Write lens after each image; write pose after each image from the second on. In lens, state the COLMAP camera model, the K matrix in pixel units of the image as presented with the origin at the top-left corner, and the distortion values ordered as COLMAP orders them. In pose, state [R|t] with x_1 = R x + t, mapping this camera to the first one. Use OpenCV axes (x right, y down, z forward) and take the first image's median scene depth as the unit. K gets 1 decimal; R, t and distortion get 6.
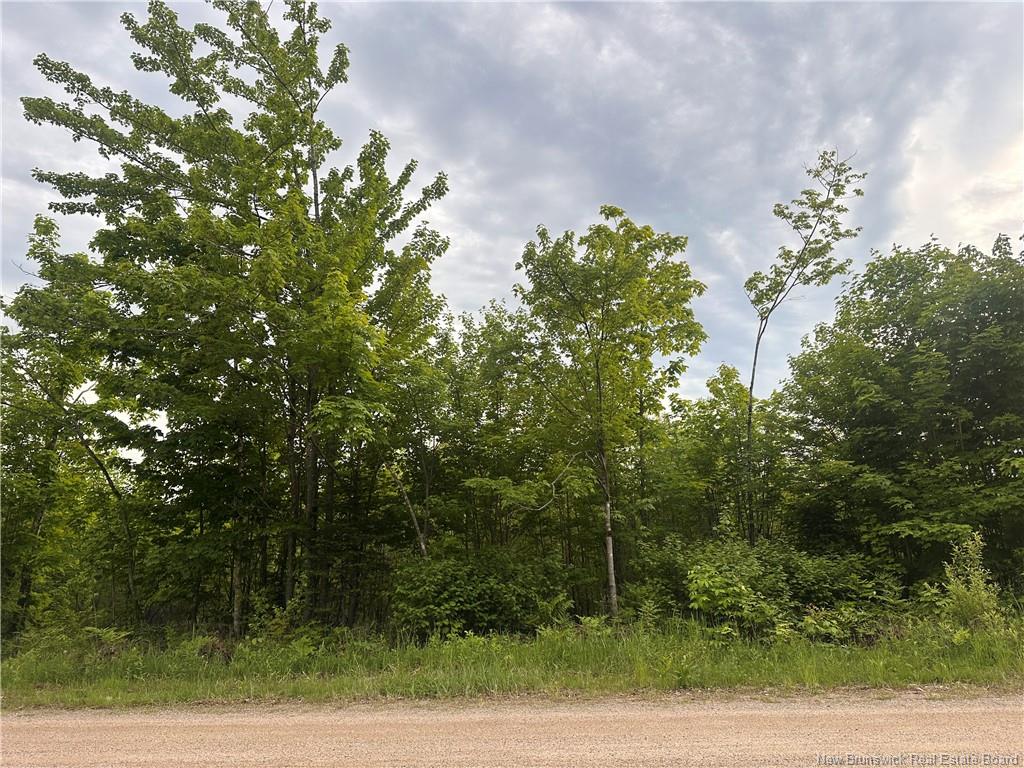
lens RADIAL K [[715.2, 0, 514.4], [0, 715.2, 384.6], [0, 0, 1]] dist [0.149098, -0.214257]
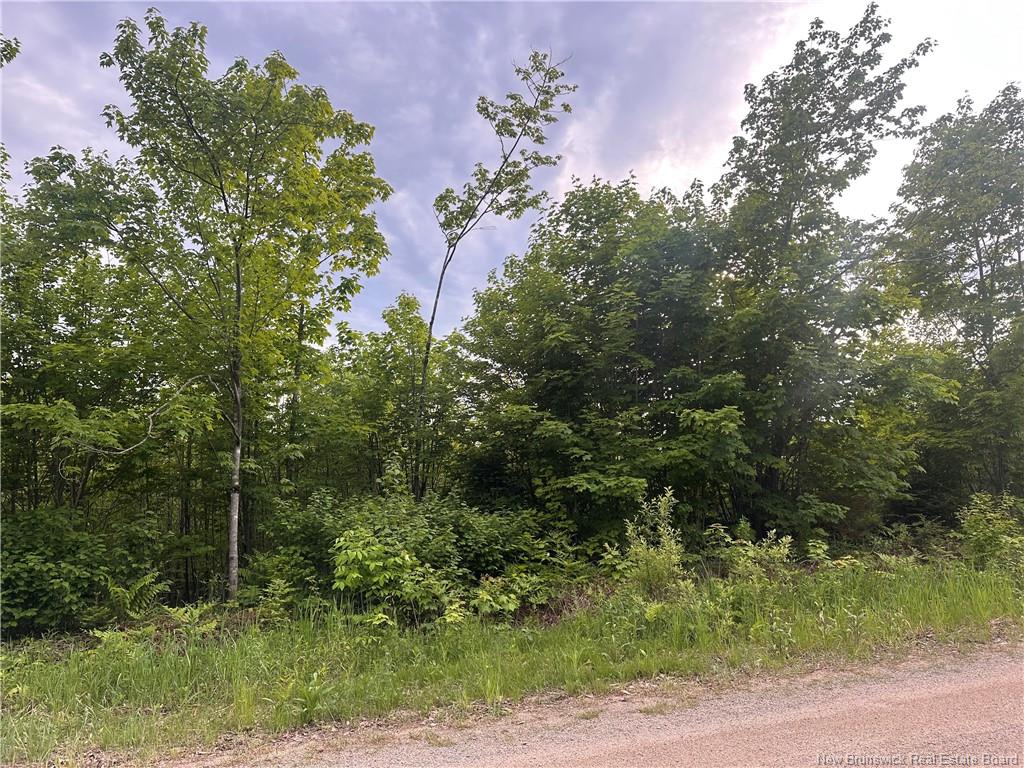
lens RADIAL K [[715.2, 0, 514.4], [0, 715.2, 384.6], [0, 0, 1]] dist [0.149098, -0.214257]
pose [[0.896383, 0.072000, 0.437393, 0.052707], [-0.098679, 0.994373, 0.038544, 0.043581], [-0.432156, -0.077712, 0.898444, 0.213009]]
